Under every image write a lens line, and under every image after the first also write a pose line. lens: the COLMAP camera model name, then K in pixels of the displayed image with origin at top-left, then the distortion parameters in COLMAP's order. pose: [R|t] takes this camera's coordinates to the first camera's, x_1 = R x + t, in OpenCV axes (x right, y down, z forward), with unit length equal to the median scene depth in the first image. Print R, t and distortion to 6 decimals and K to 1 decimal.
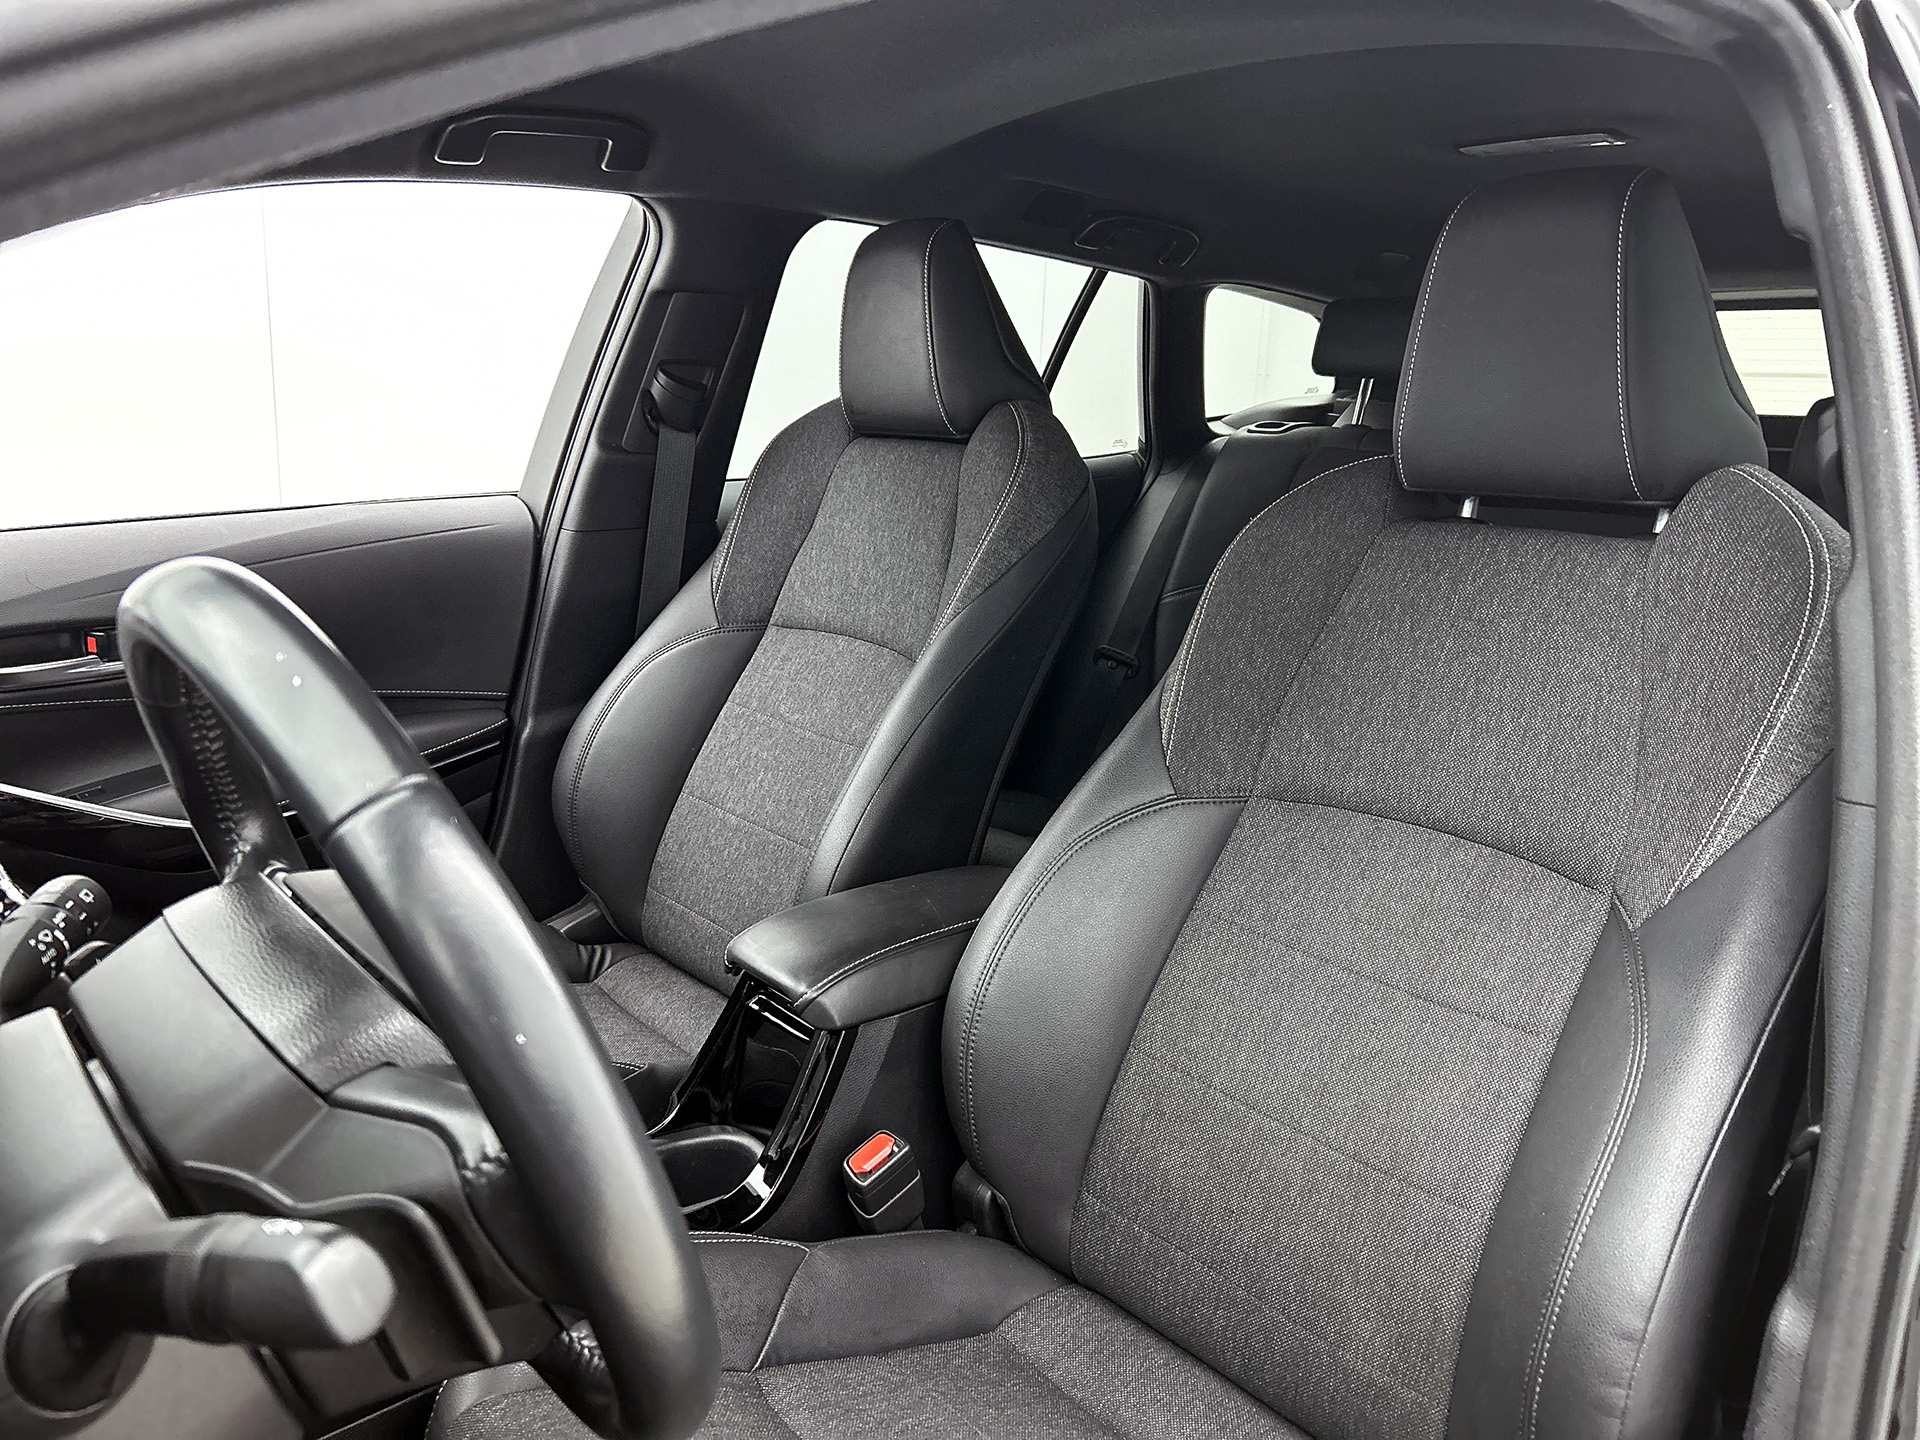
lens RADIAL K [[1459.4, 0, 990.7], [0, 1459.4, 719.7], [0, 0, 1]] dist [-0.002644, -0.001629]
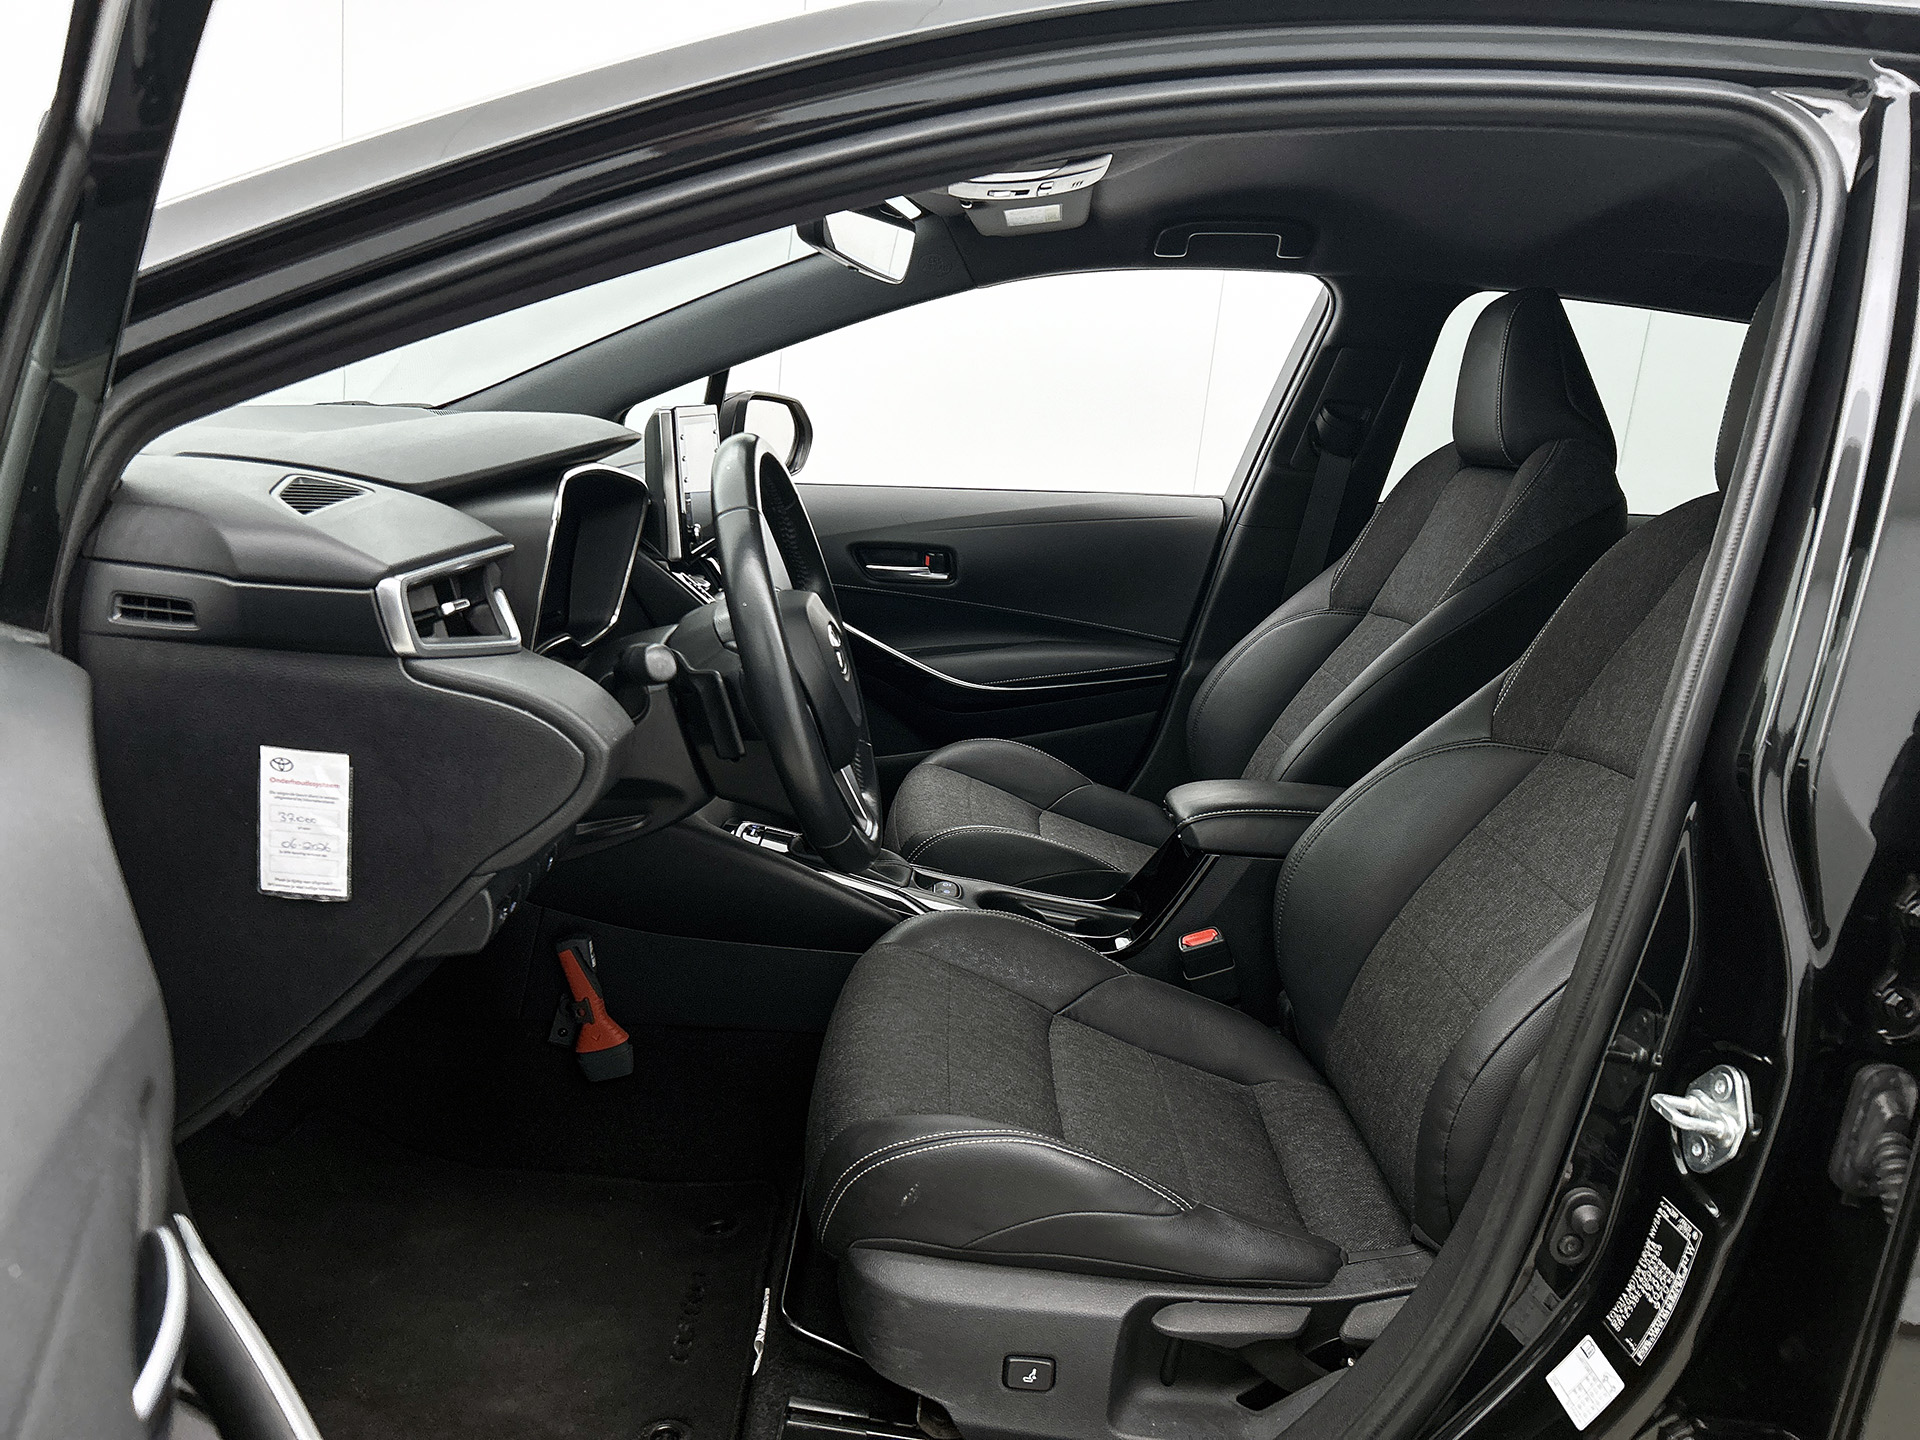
lens RADIAL K [[1459.4, 0, 990.7], [0, 1459.4, 719.7], [0, 0, 1]] dist [-0.002644, -0.001629]
pose [[0.774913, 0.155509, -0.612640, 0.376324], [-0.181381, 0.983207, 0.020147, 0.059103], [0.605484, 0.095509, 0.790106, -0.169092]]
